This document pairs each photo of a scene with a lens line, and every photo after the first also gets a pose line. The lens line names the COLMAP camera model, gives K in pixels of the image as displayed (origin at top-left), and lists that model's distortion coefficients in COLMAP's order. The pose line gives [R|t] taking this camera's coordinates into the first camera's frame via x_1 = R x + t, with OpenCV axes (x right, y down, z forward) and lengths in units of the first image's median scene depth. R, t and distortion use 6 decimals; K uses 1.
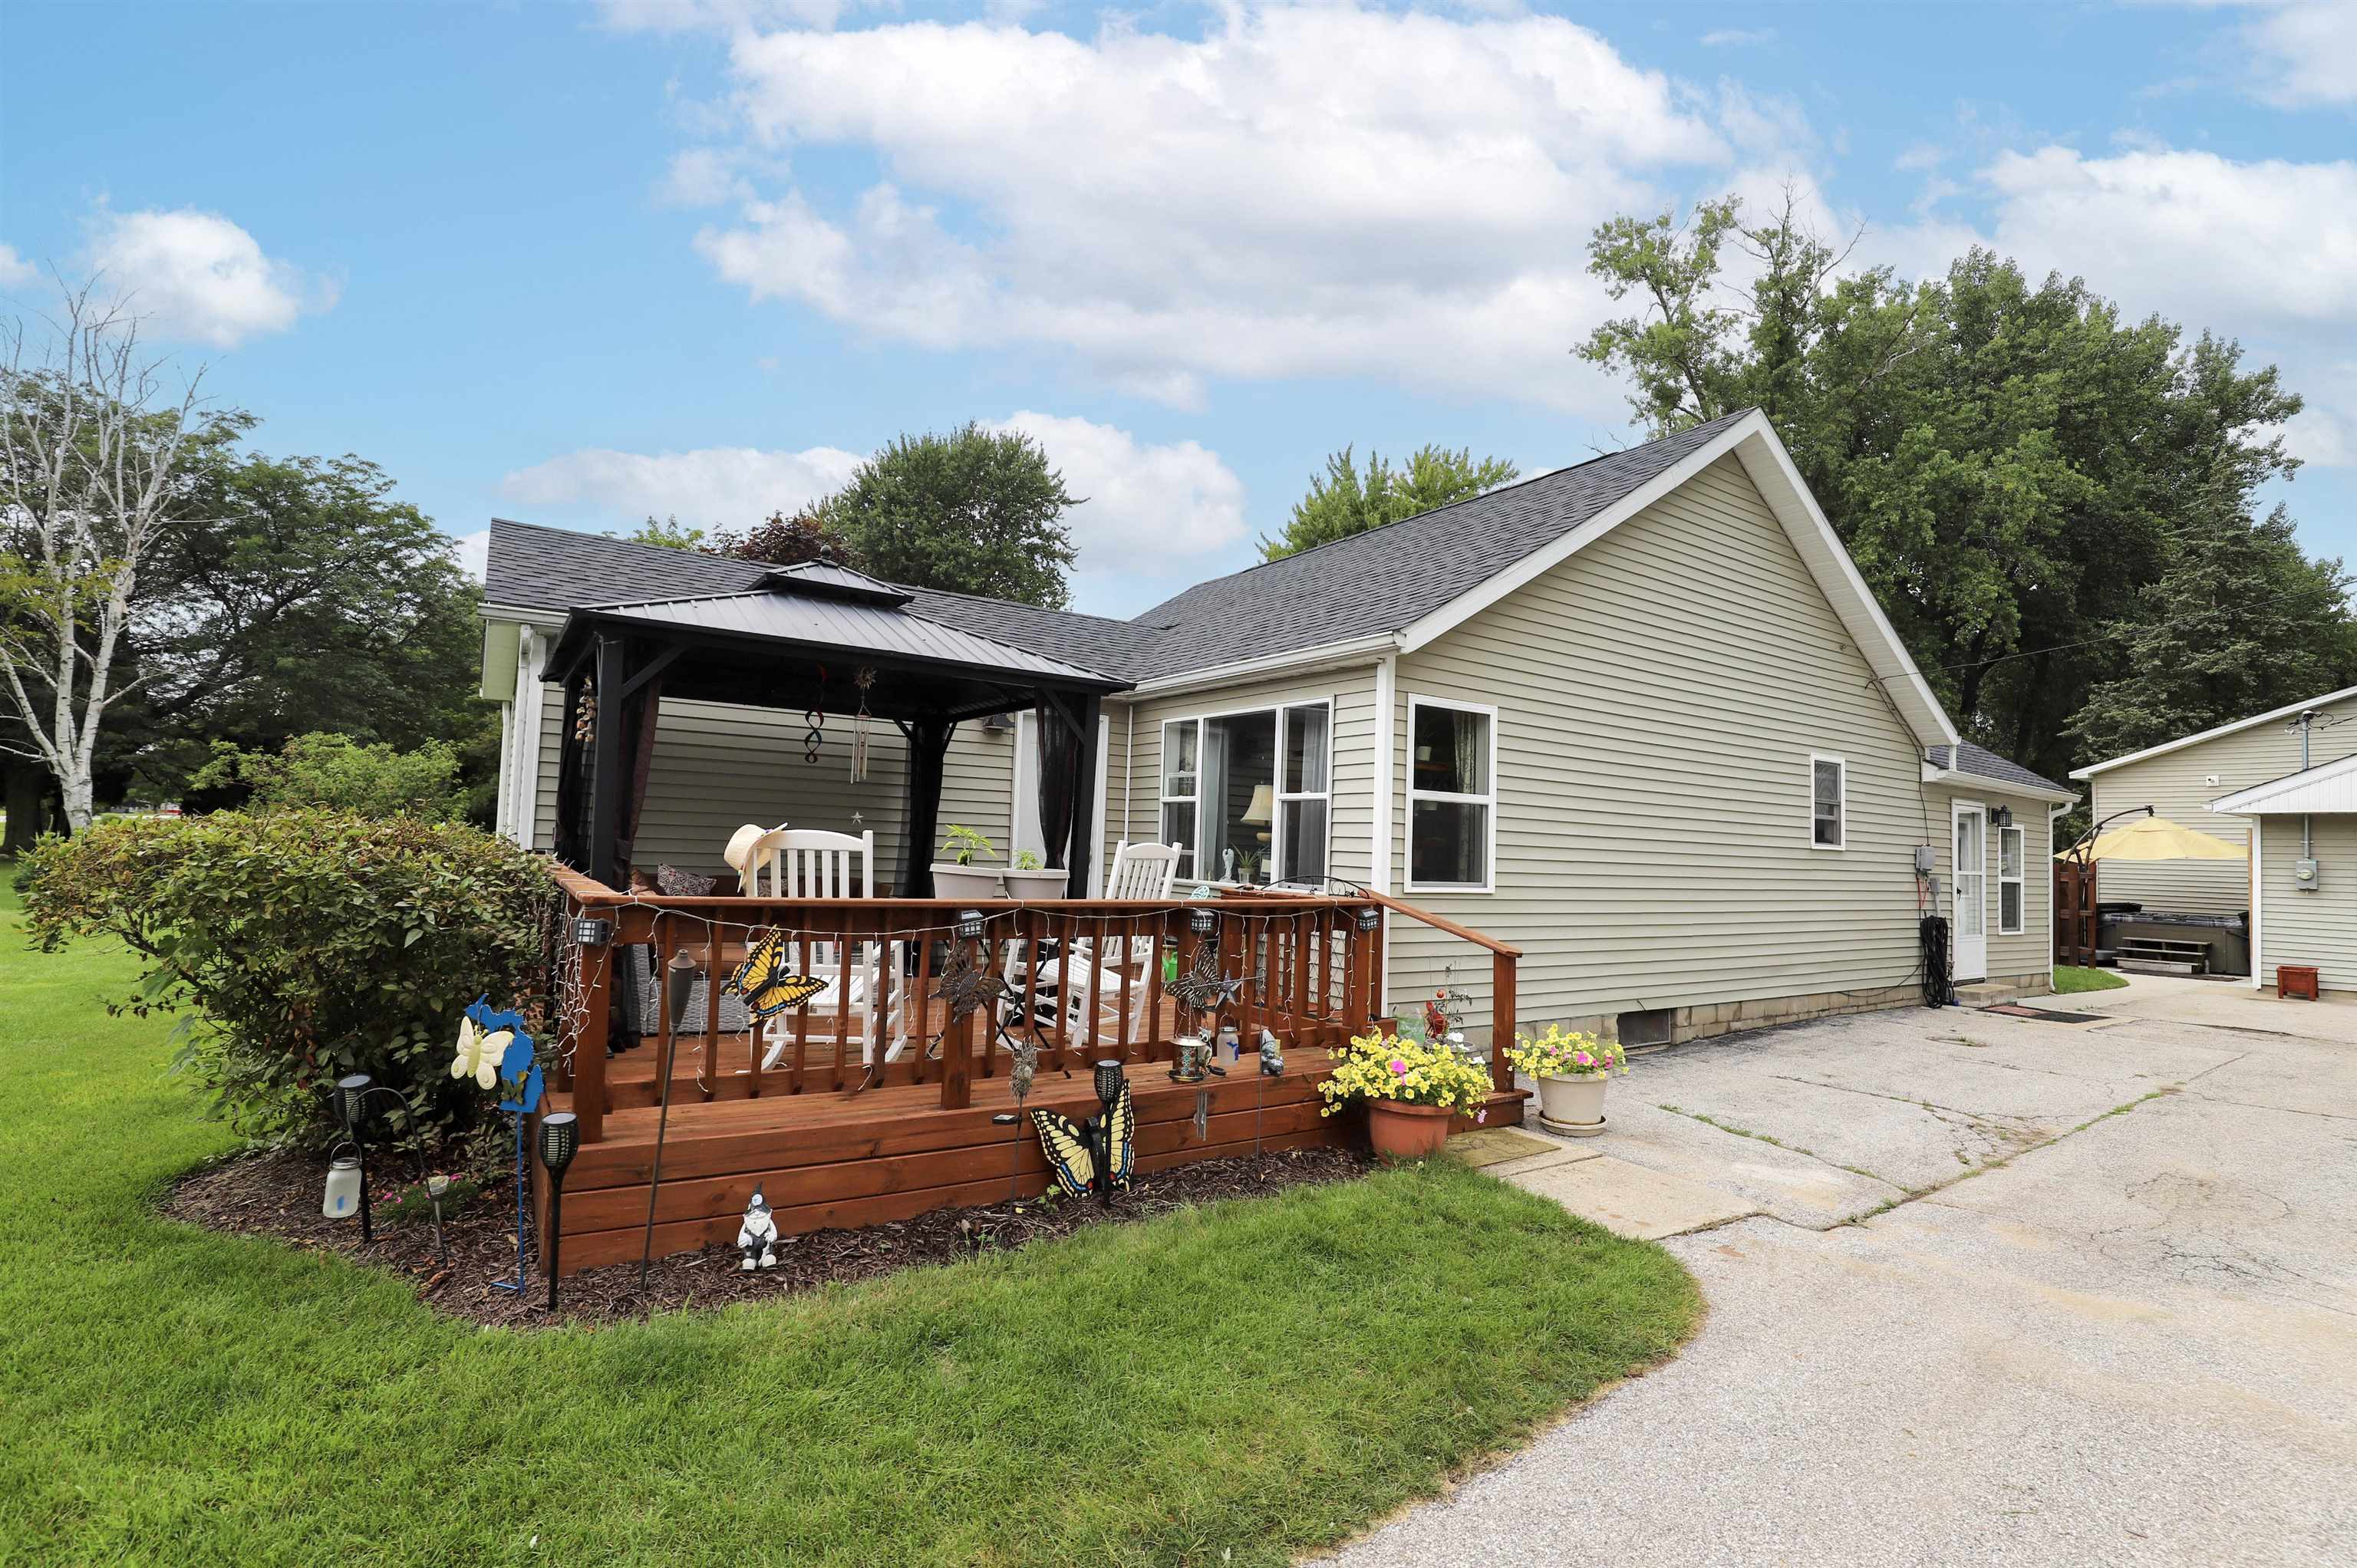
lens RADIAL K [[1072.7, 0, 1171.7], [0, 1072.7, 772.7], [0, 0, 1]] dist [-0.056066, 0.015825]
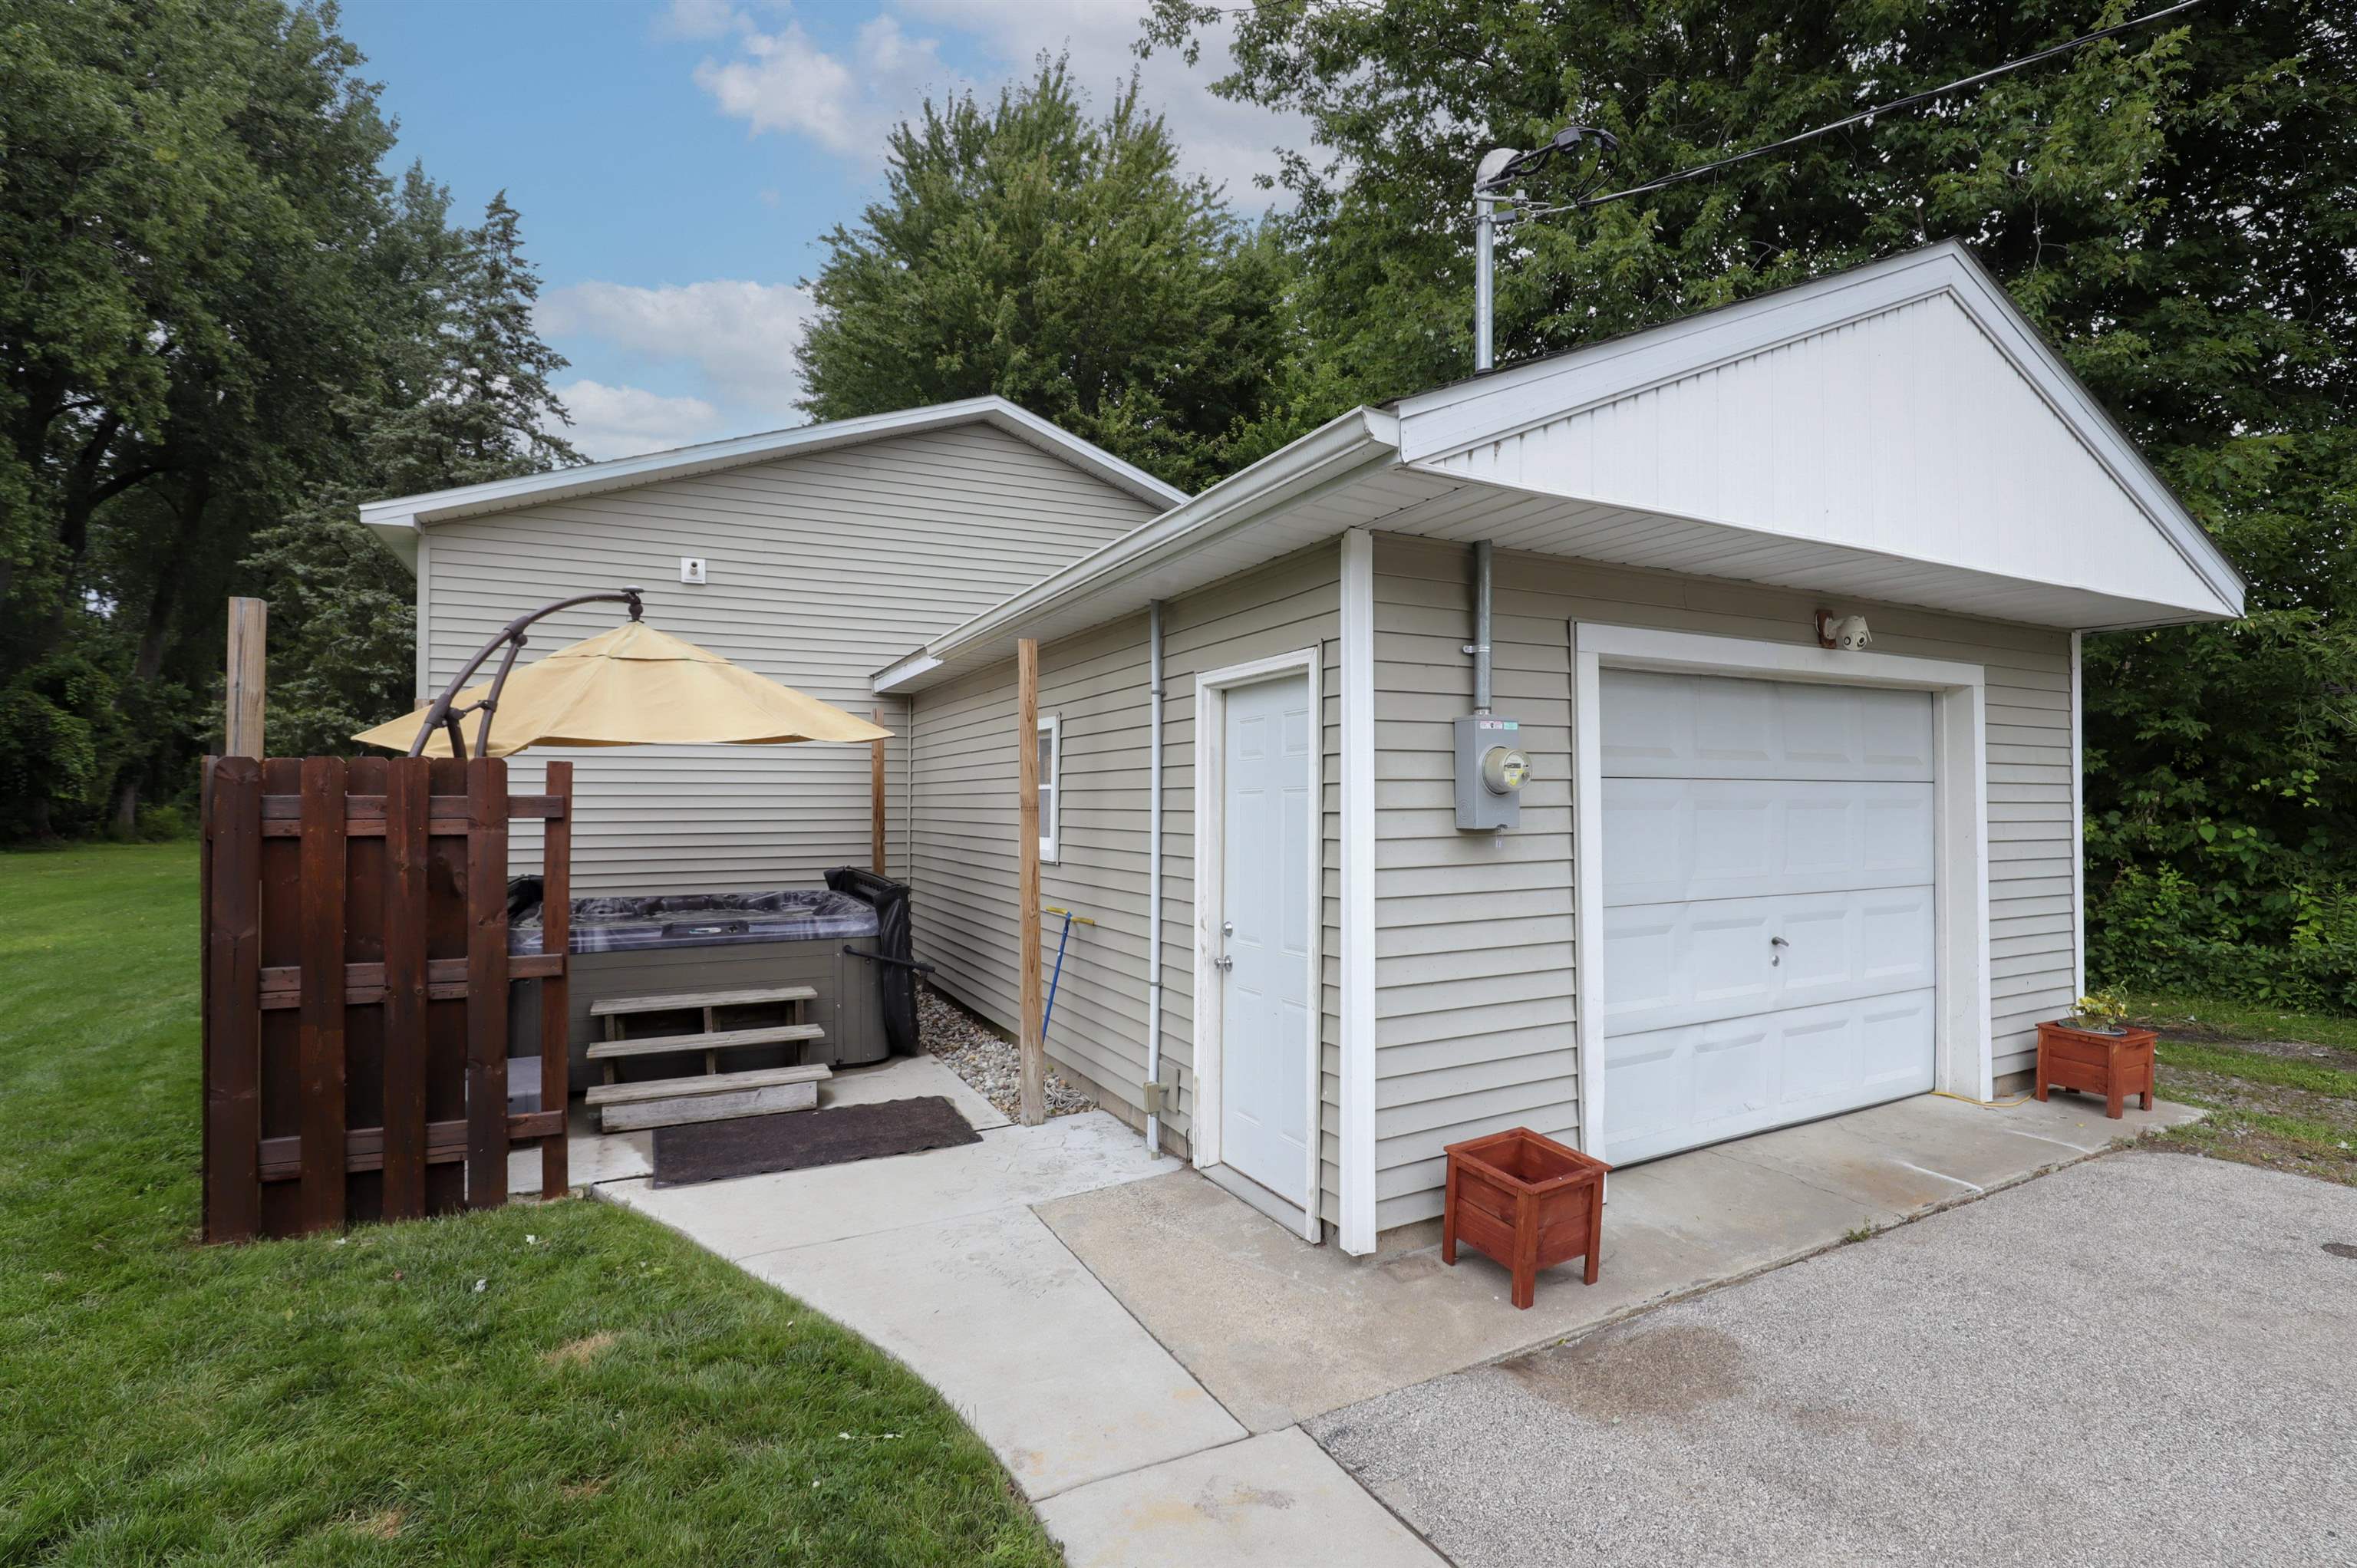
lens RADIAL K [[1081.3, 0, 1183.5], [0, 1081.3, 786.3], [0, 0, 1]] dist [-0.038184, 0.008167]
pose [[0.105781, -0.025176, 0.994071, 0.274742], [-0.055388, 0.997978, 0.031168, 0.033231], [-0.992846, -0.058356, 0.104173, 0.346810]]
